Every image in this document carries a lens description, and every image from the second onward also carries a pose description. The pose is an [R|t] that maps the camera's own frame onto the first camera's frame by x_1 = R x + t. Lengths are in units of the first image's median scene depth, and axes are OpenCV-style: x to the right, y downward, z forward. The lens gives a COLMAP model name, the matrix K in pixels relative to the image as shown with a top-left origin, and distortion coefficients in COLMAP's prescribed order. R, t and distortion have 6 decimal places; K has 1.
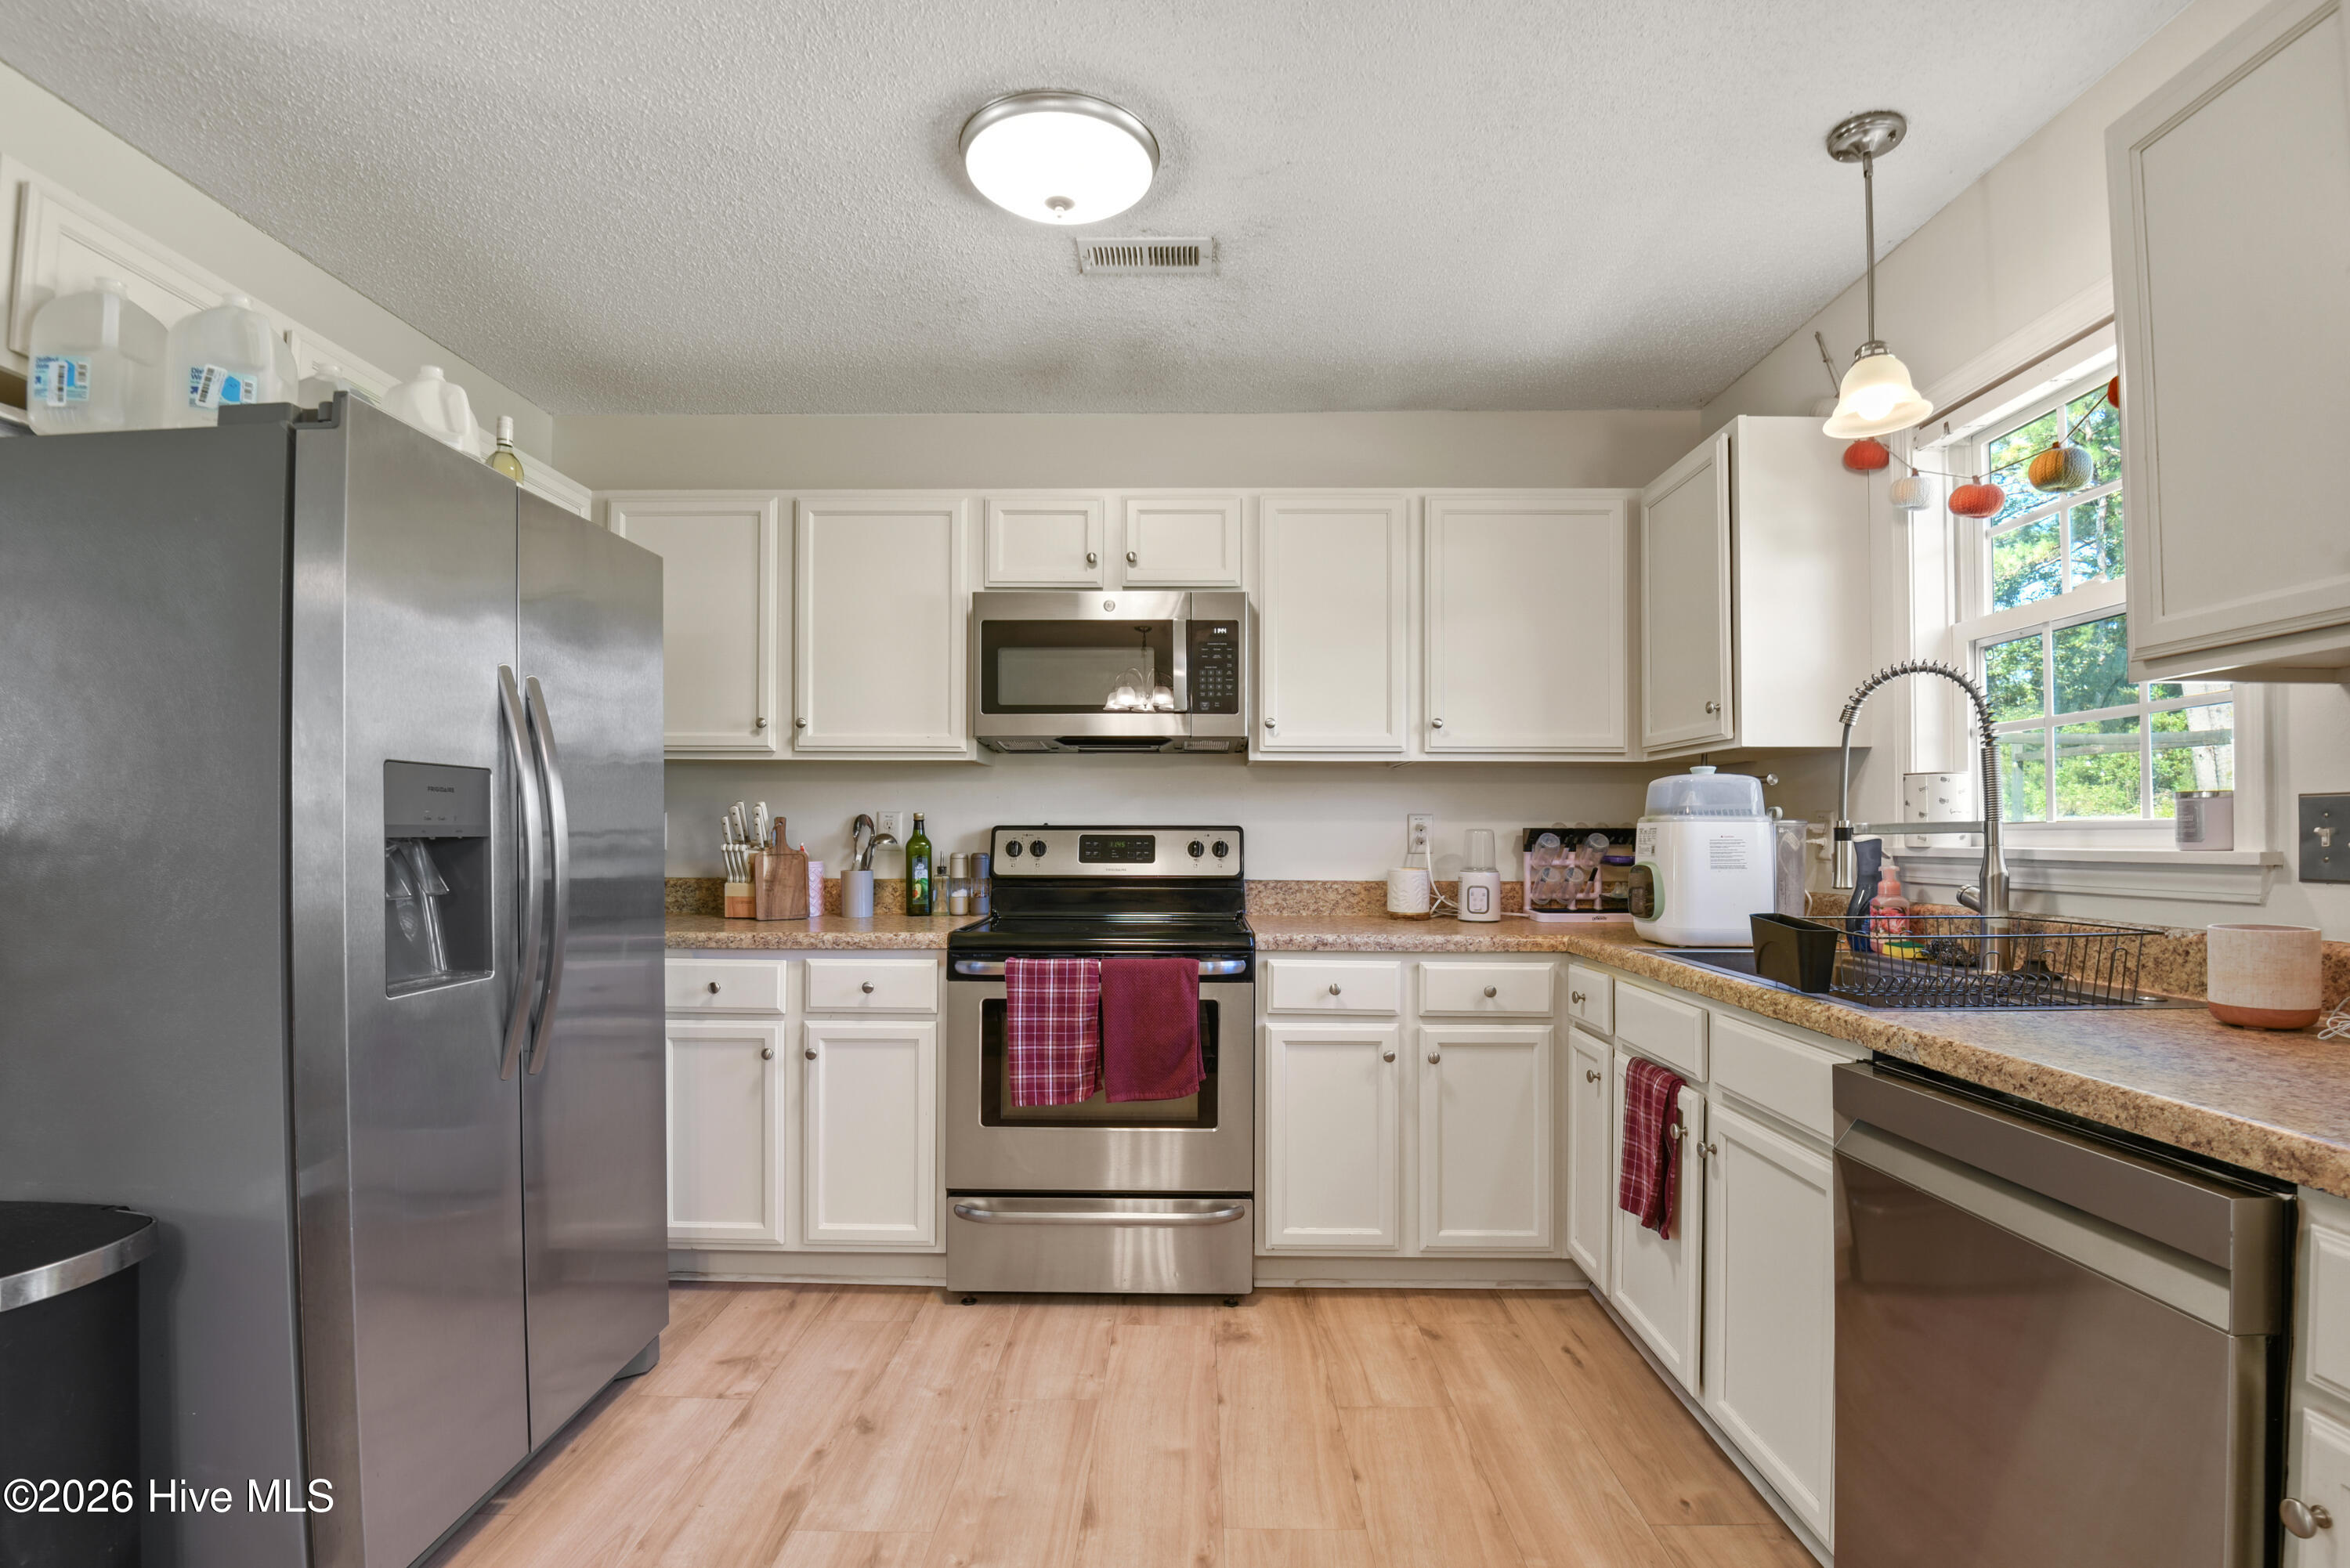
lens RADIAL K [[1092.6, 0, 1180.9], [0, 1092.6, 824.0], [0, 0, 1]] dist [-0.003123, -0.025081]
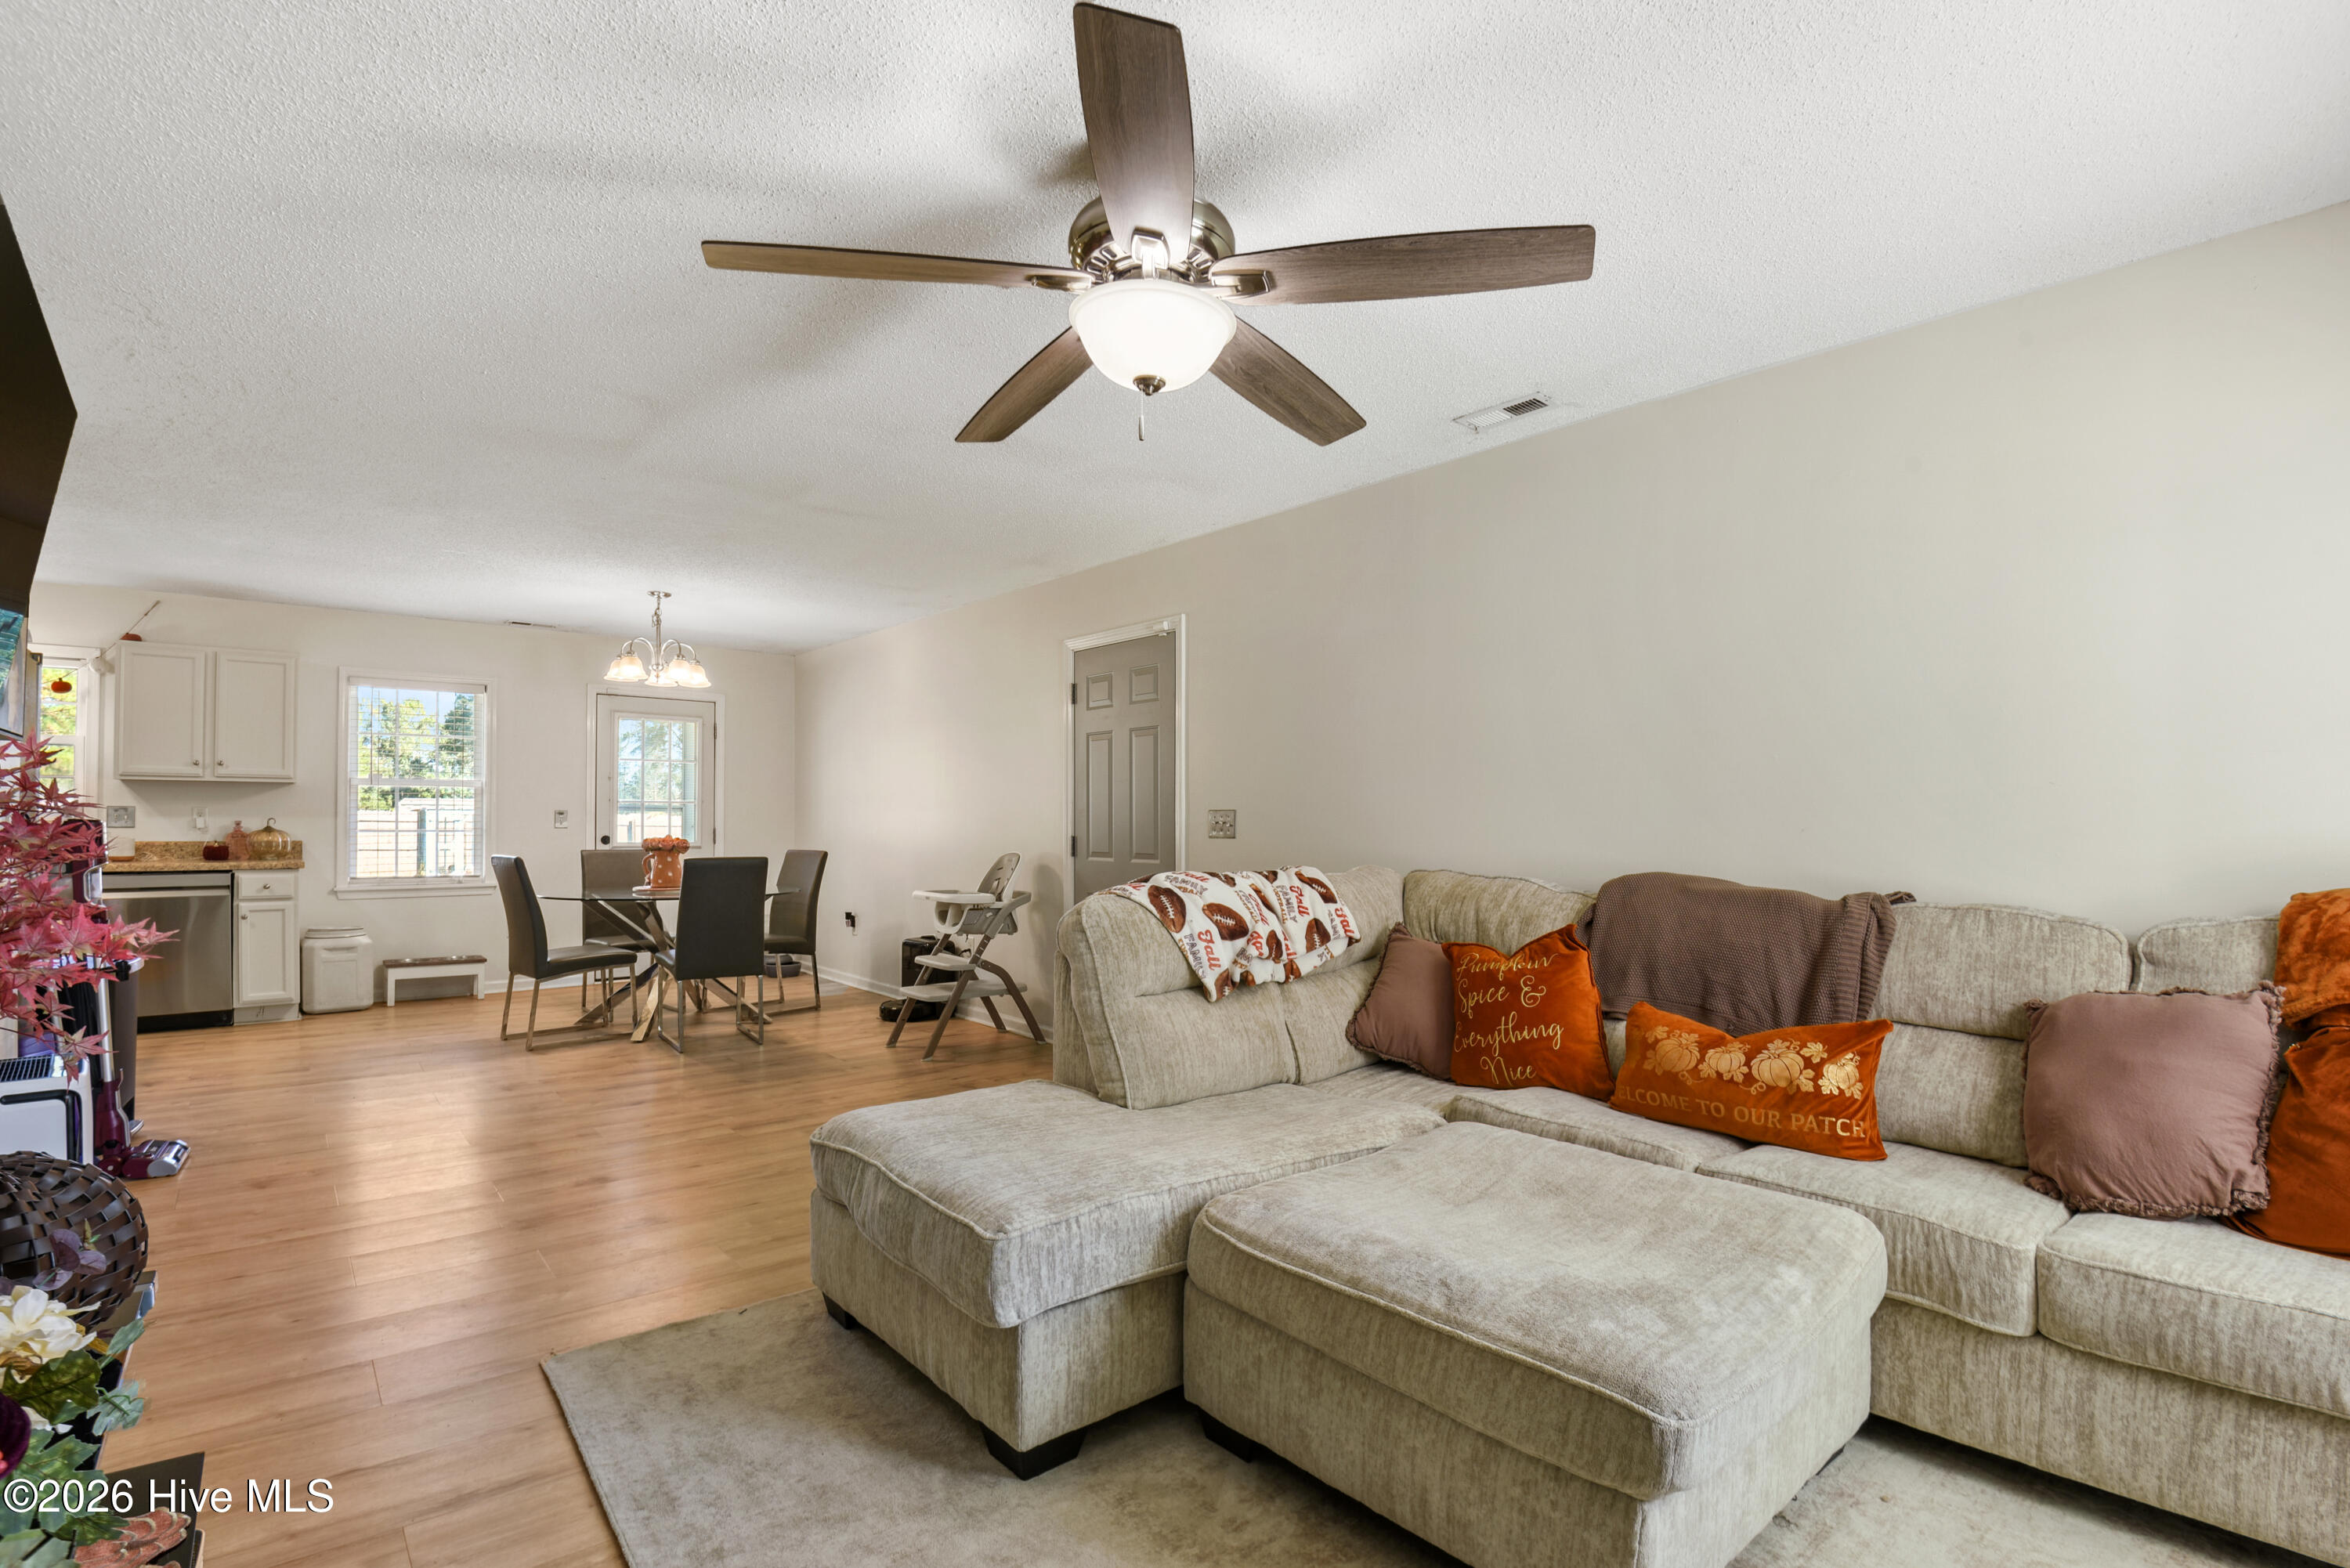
lens RADIAL K [[1086.0, 0, 1176.2], [0, 1086.0, 804.1], [0, 0, 1]] dist [-0.012447, -0.021061]
pose [[-0.663032, 0.007447, 0.748554, -2.566210], [-0.013150, 0.999680, -0.021593, -0.001888], [-0.748475, -0.024160, -0.662722, 0.326686]]
